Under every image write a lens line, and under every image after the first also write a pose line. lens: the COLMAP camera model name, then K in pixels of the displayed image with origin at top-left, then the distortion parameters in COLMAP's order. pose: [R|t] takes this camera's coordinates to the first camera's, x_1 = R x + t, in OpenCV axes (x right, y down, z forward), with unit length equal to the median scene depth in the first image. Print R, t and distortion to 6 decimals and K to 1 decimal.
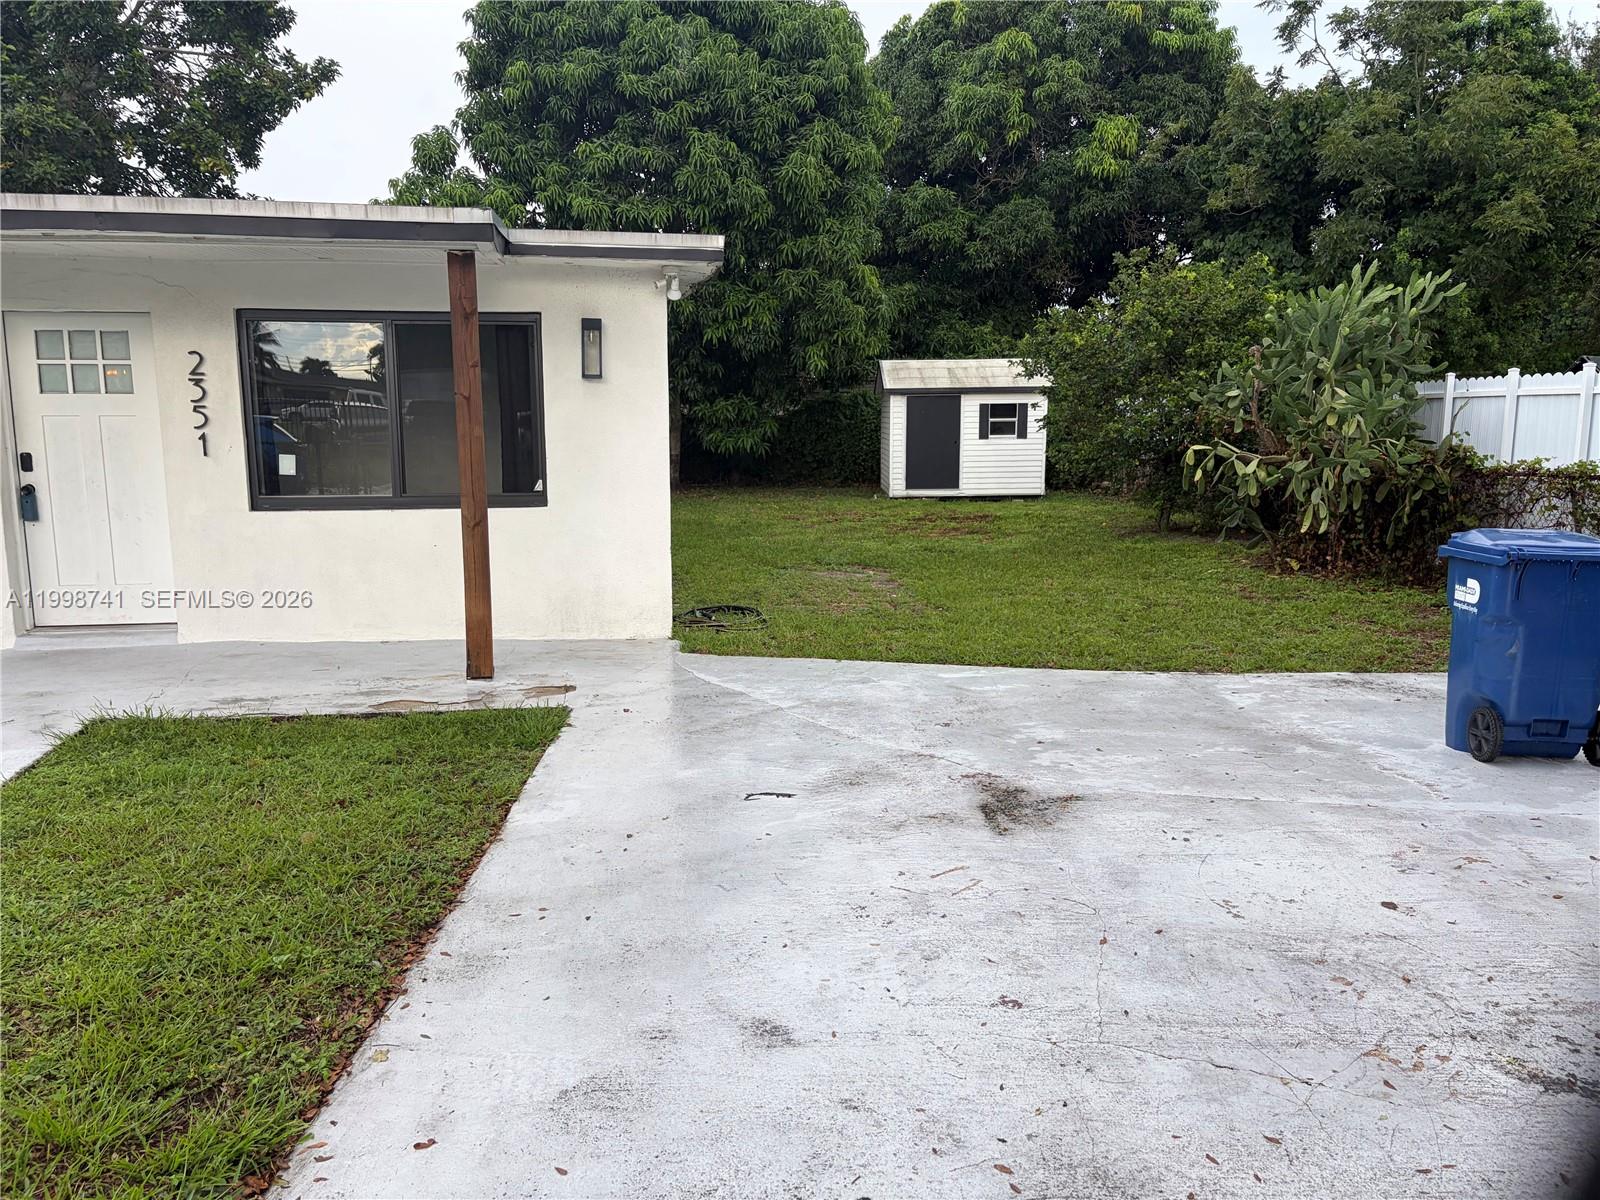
lens RADIAL K [[1205.5, 0, 801.8], [0, 1205.5, 591.6], [0, 0, 1]] dist [0.061661, -0.061620]
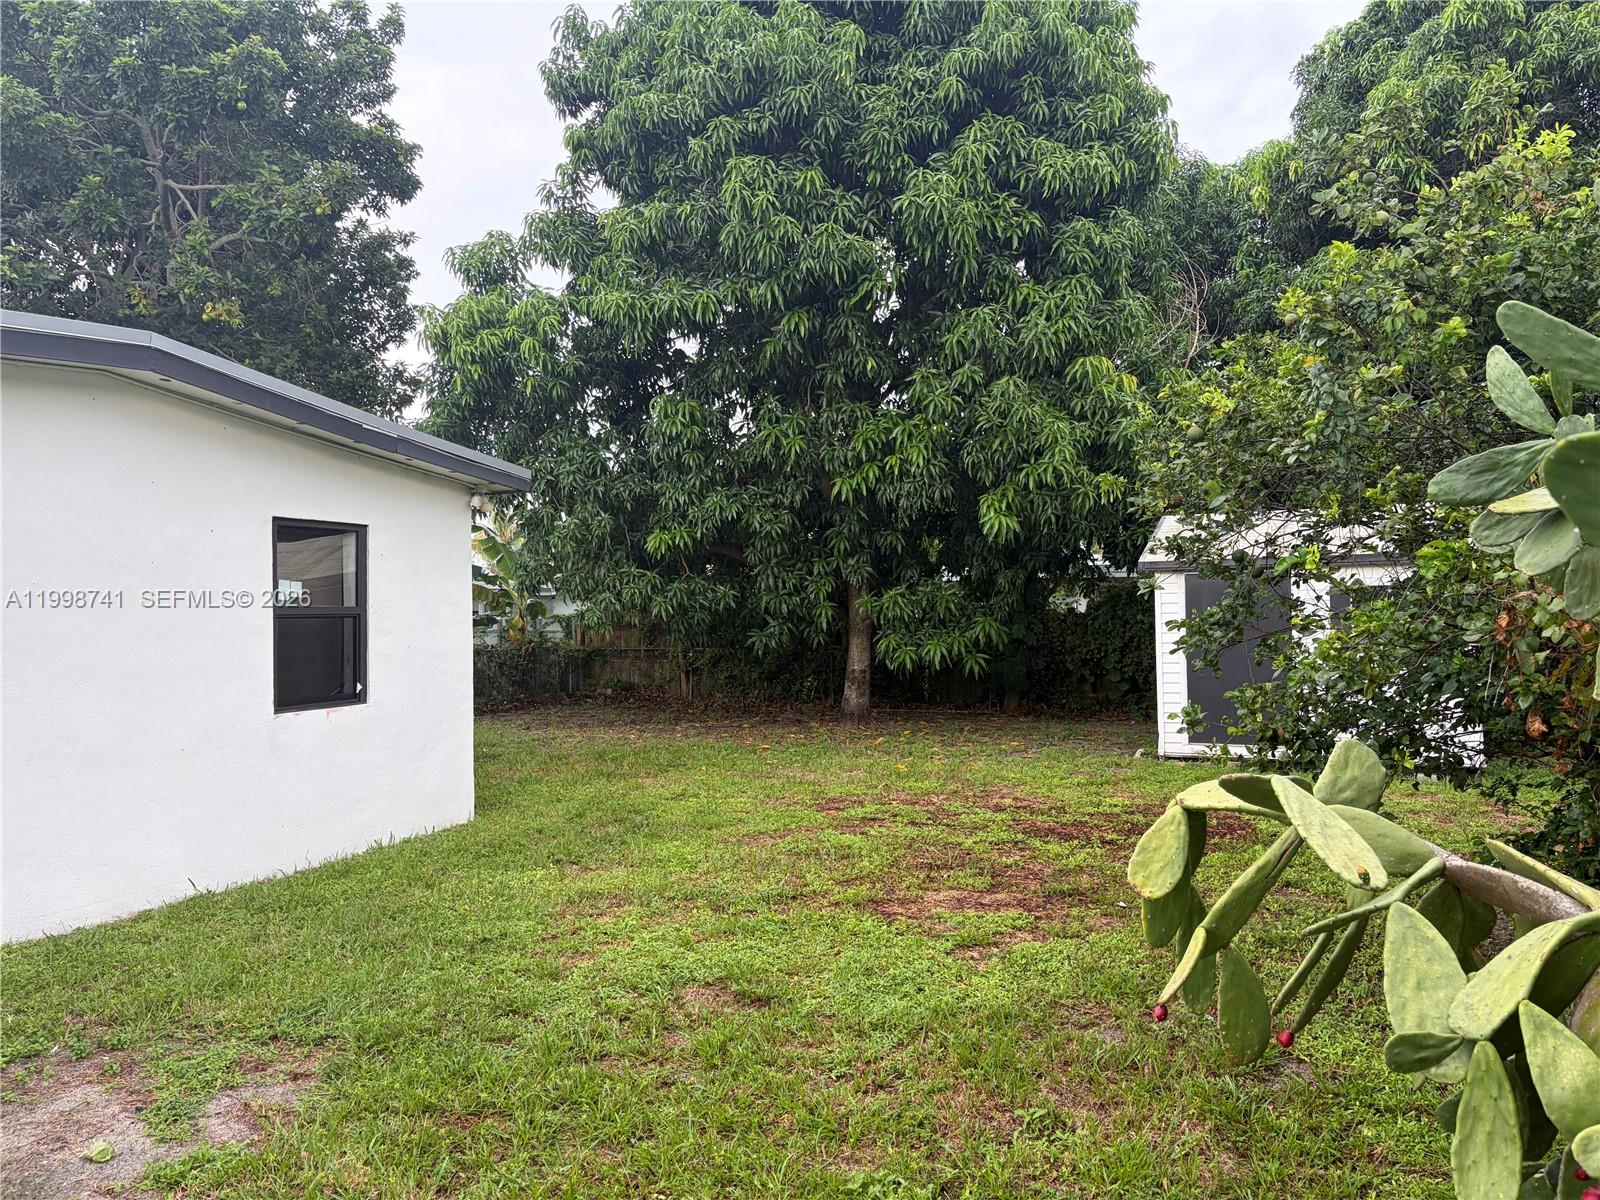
lens RADIAL K [[1205.5, 0, 798.8], [0, 1205.5, 598.4], [0, 0, 1]] dist [0.061661, -0.061620]
pose [[0.883535, -0.013873, -0.468160, 0.697797], [-0.058247, 0.988547, -0.139220, -0.233047], [0.464730, 0.150274, 0.872607, 1.587063]]
